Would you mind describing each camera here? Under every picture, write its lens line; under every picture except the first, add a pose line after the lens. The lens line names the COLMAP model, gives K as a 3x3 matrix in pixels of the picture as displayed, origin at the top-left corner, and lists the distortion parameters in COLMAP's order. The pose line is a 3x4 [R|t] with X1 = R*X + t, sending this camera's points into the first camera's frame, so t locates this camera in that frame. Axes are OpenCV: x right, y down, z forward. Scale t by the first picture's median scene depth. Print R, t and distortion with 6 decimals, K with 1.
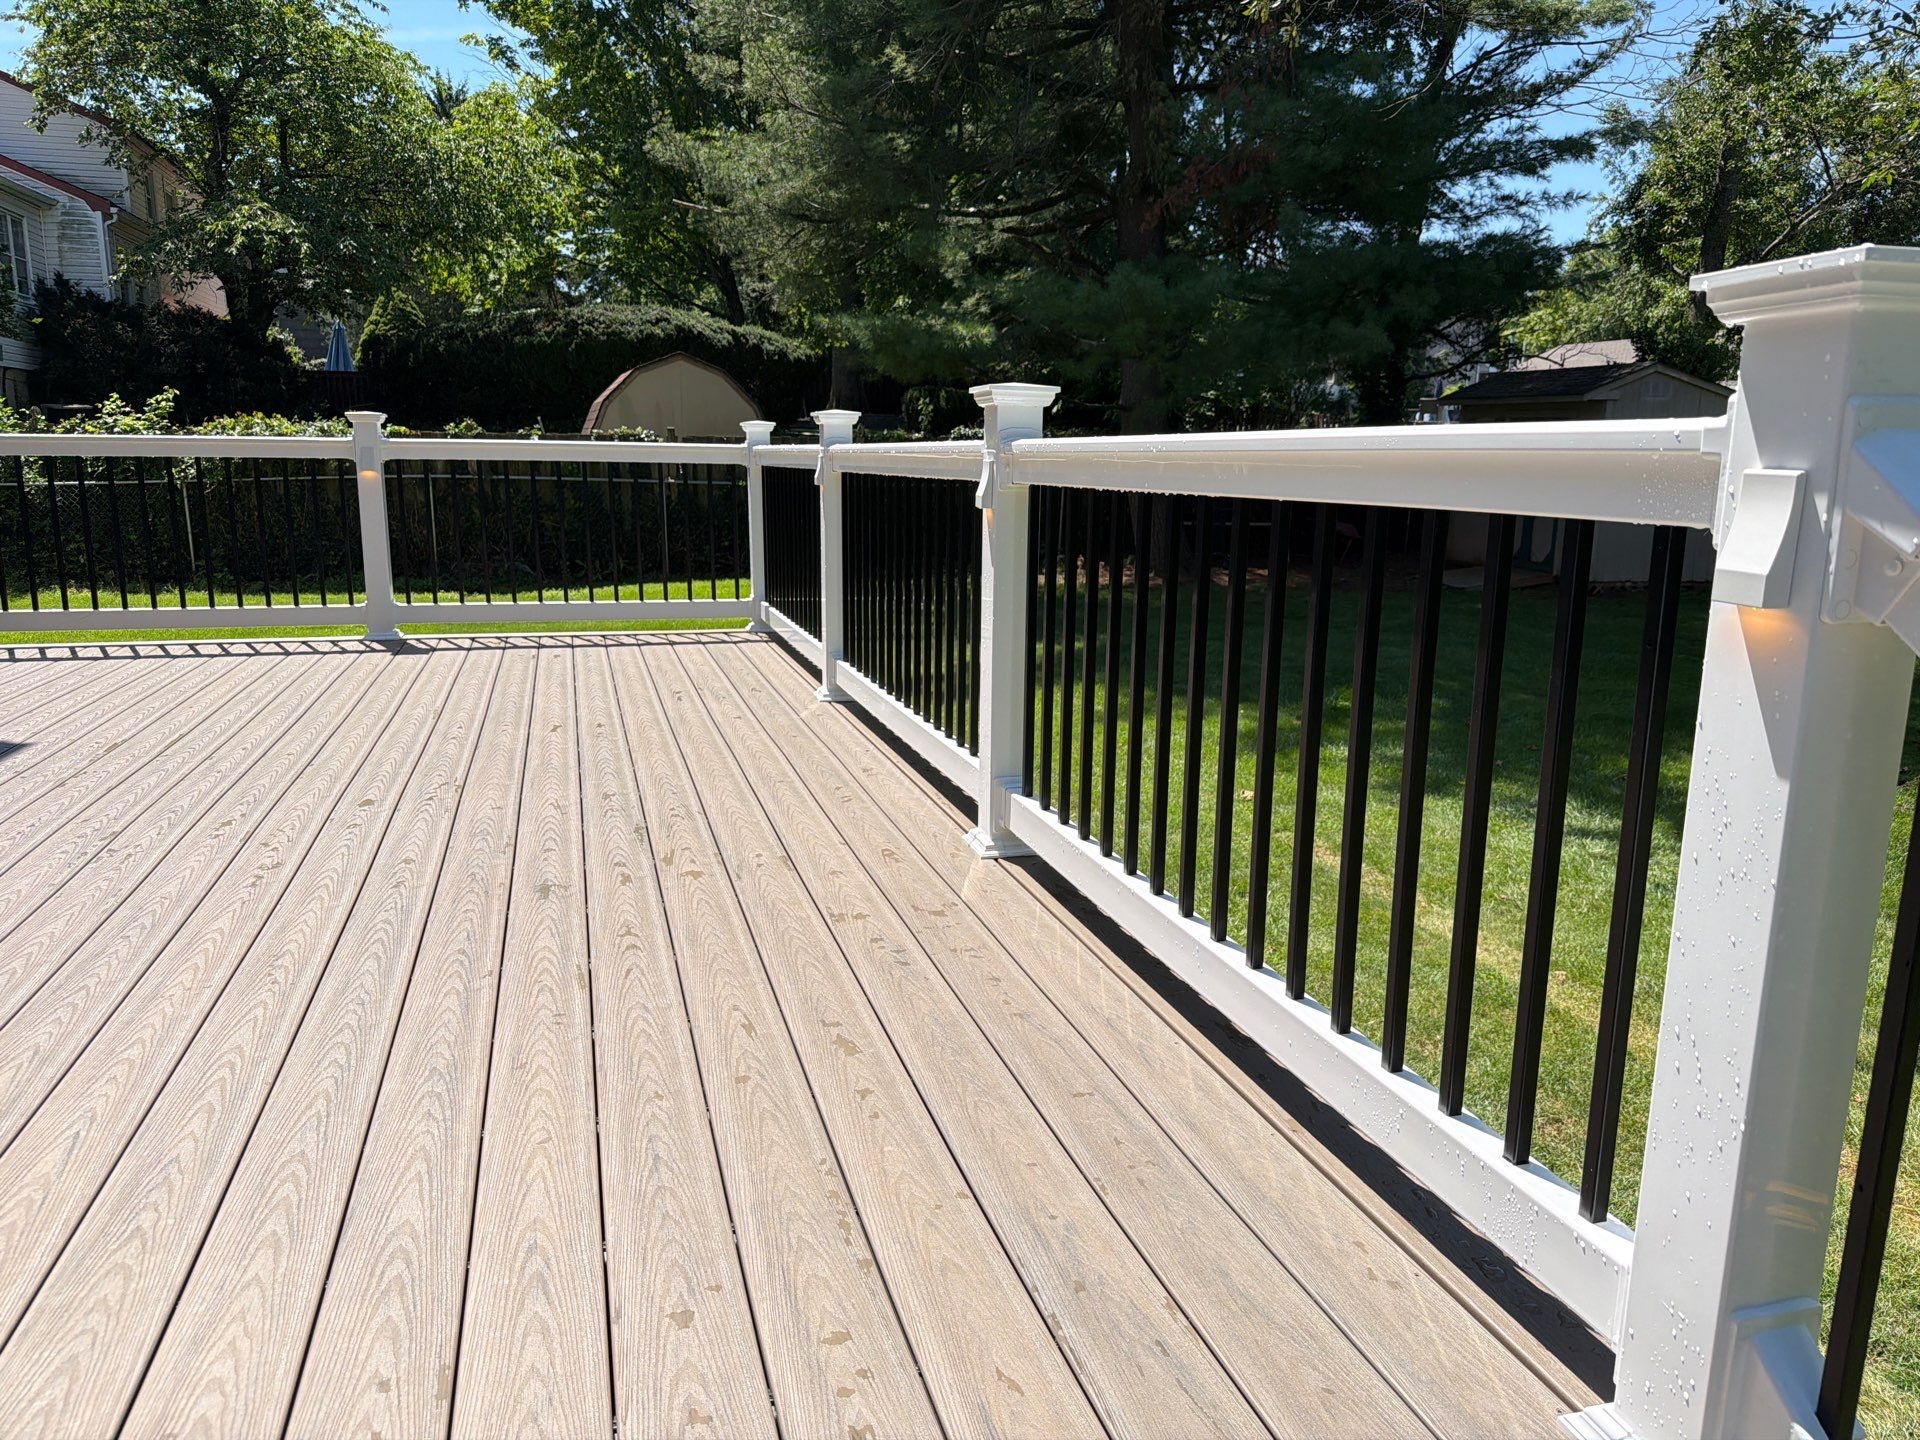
lens RADIAL K [[1344.0, 0, 969.4], [0, 1344.0, 720.0], [0, 0, 1]] dist [0.027790, -0.041360]
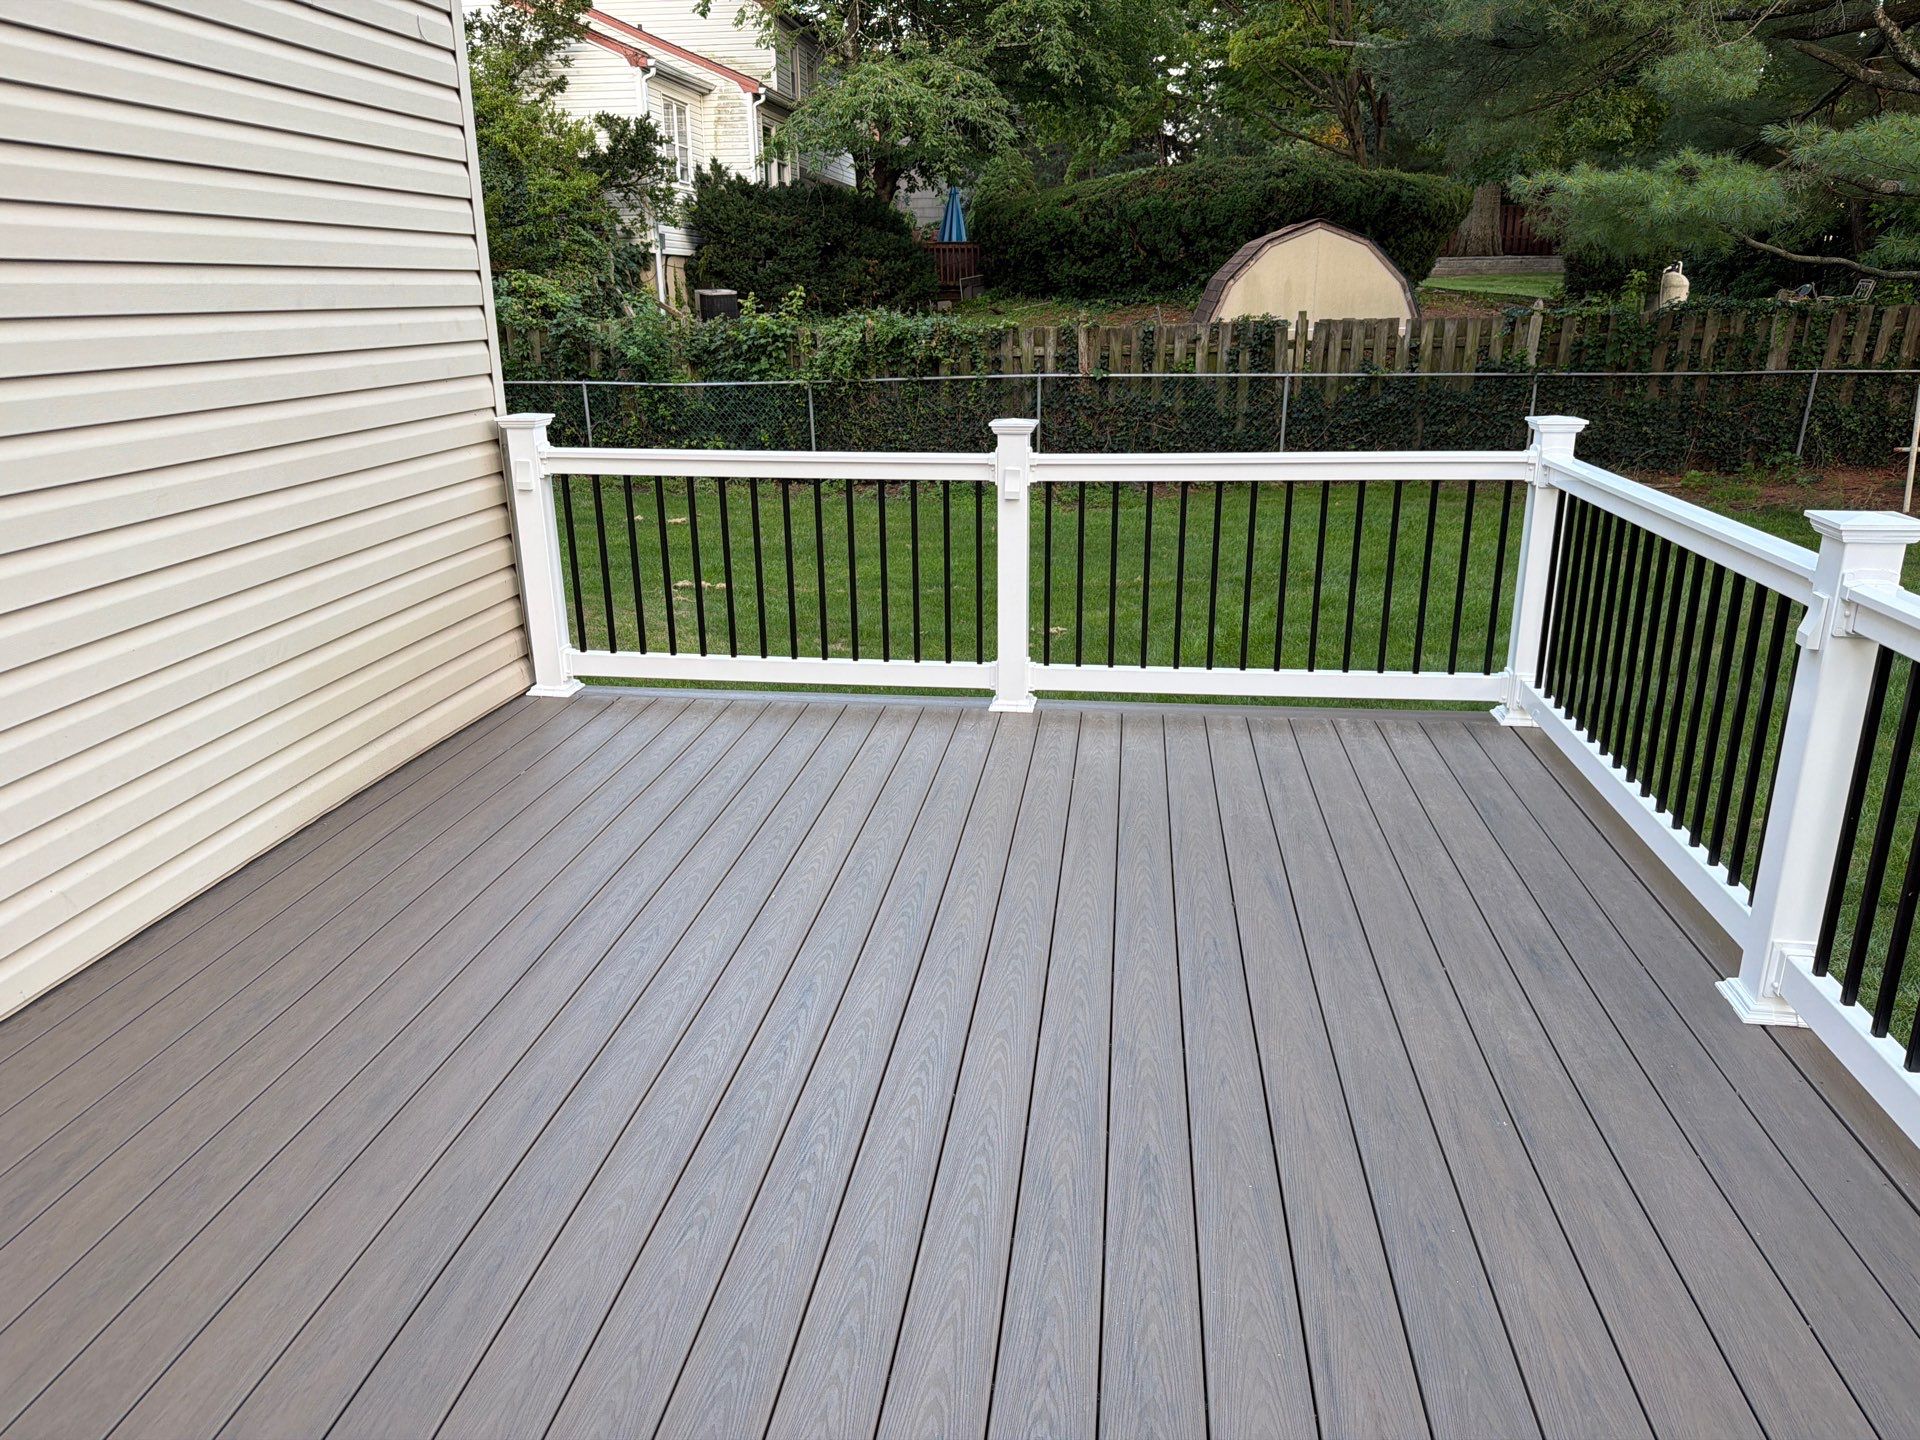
lens RADIAL K [[1344.0, 0, 959.7], [0, 1344.0, 738.6], [0, 0, 1]] dist [0.027790, -0.041360]
pose [[0.914151, 0.110064, -0.390146, -0.044577], [-0.060823, 0.988781, 0.136430, -0.041963], [0.400785, -0.100988, 0.910589, 0.079332]]
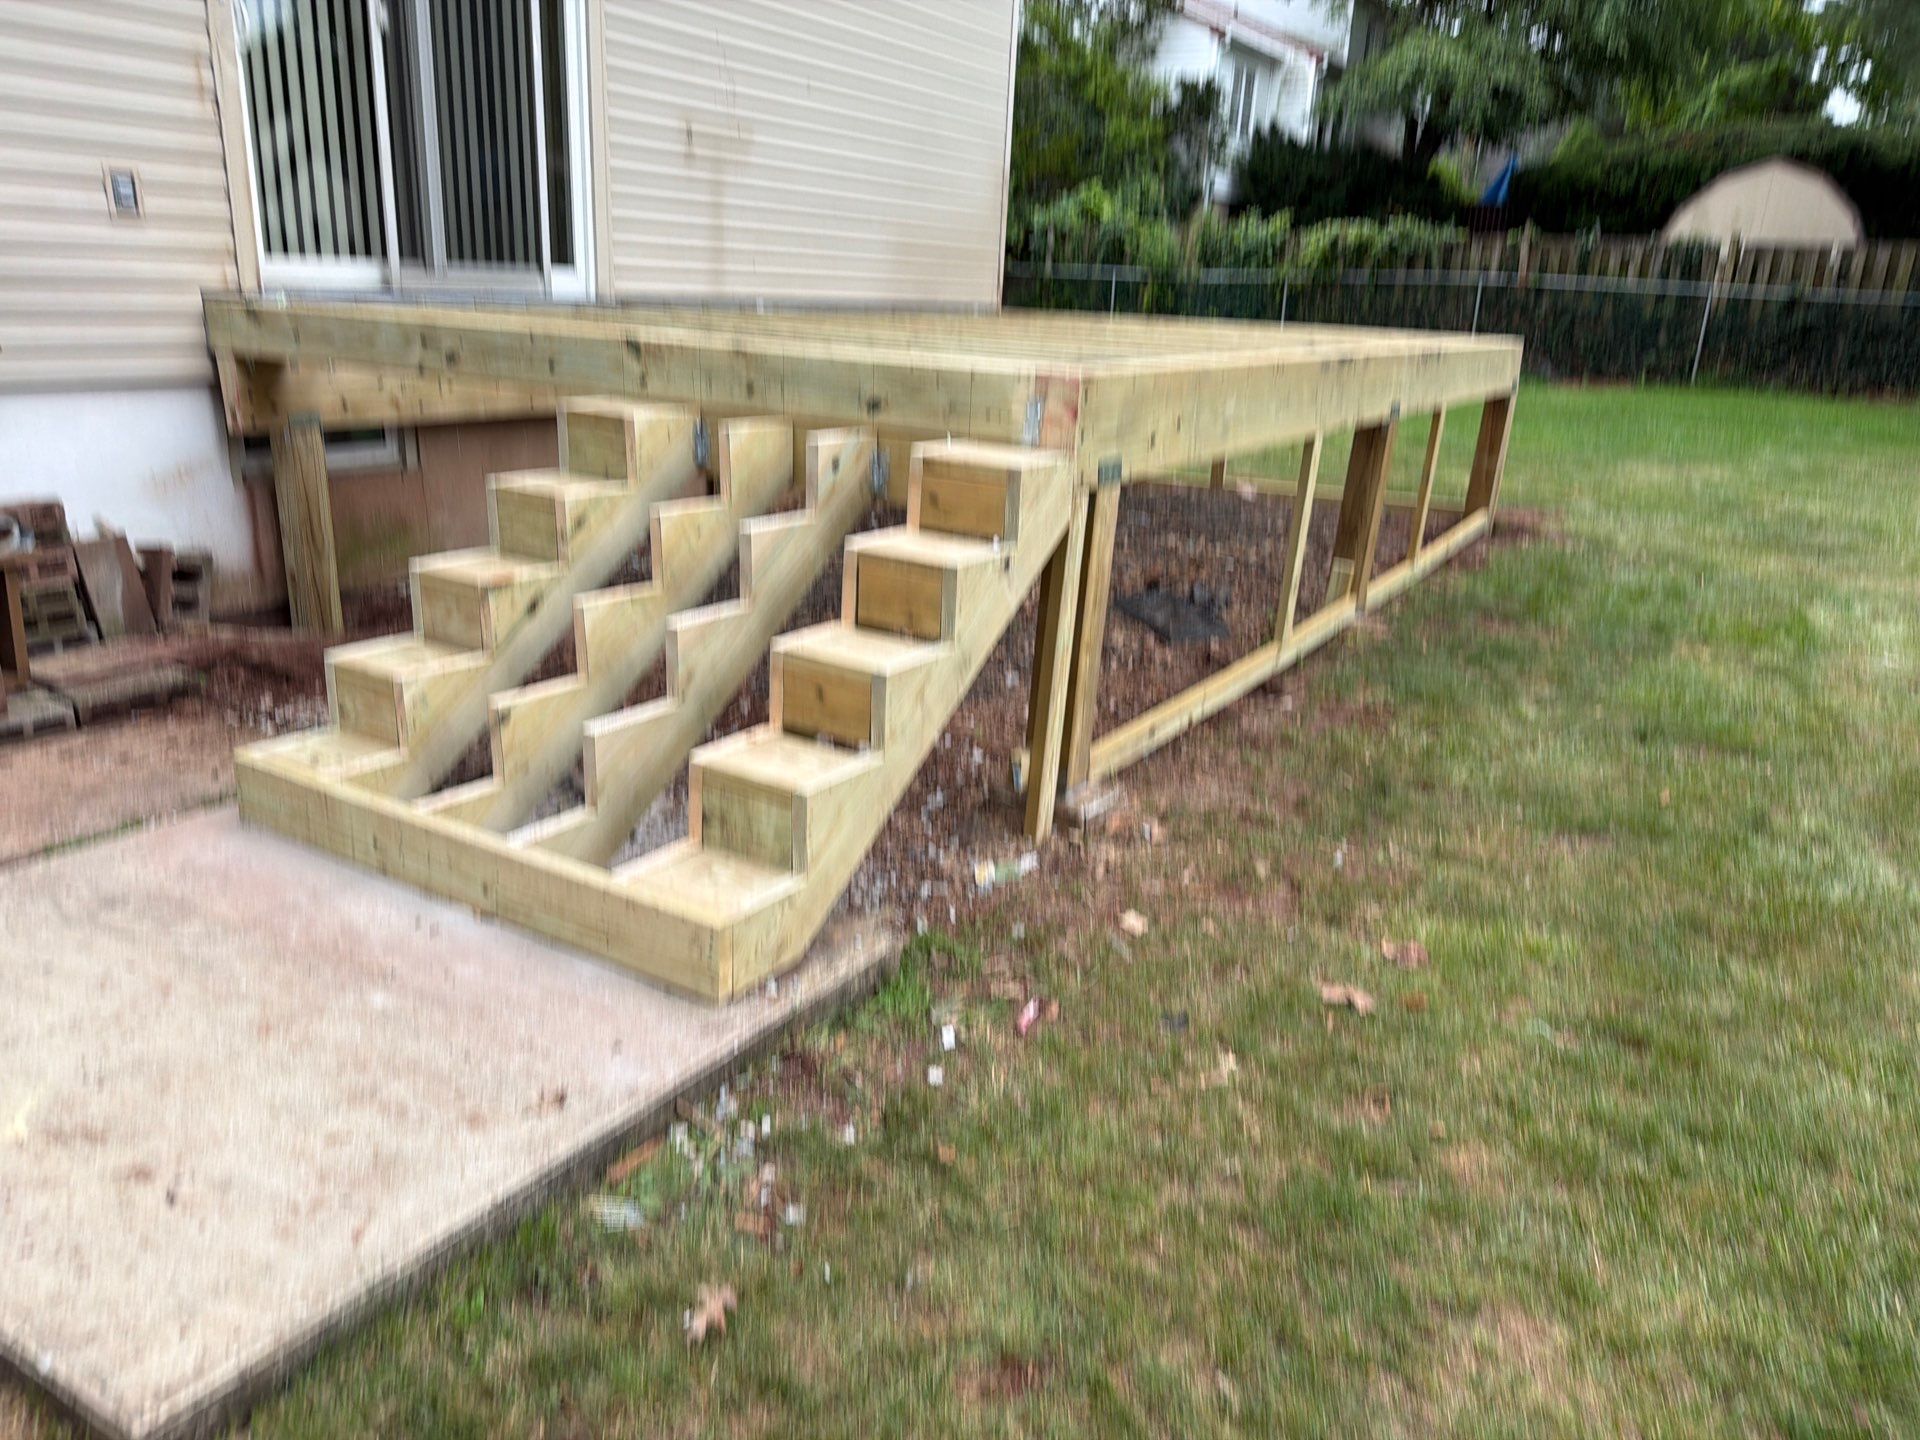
lens RADIAL K [[1344.0, 0, 959.9], [0, 1344.0, 722.5], [0, 0, 1]] dist [0.027790, -0.041360]
pose [[0.670727, 0.249037, -0.698646, 0.138635], [-0.181817, 0.968412, 0.170645, 0.046433], [0.719075, 0.012570, 0.694819, -0.062013]]
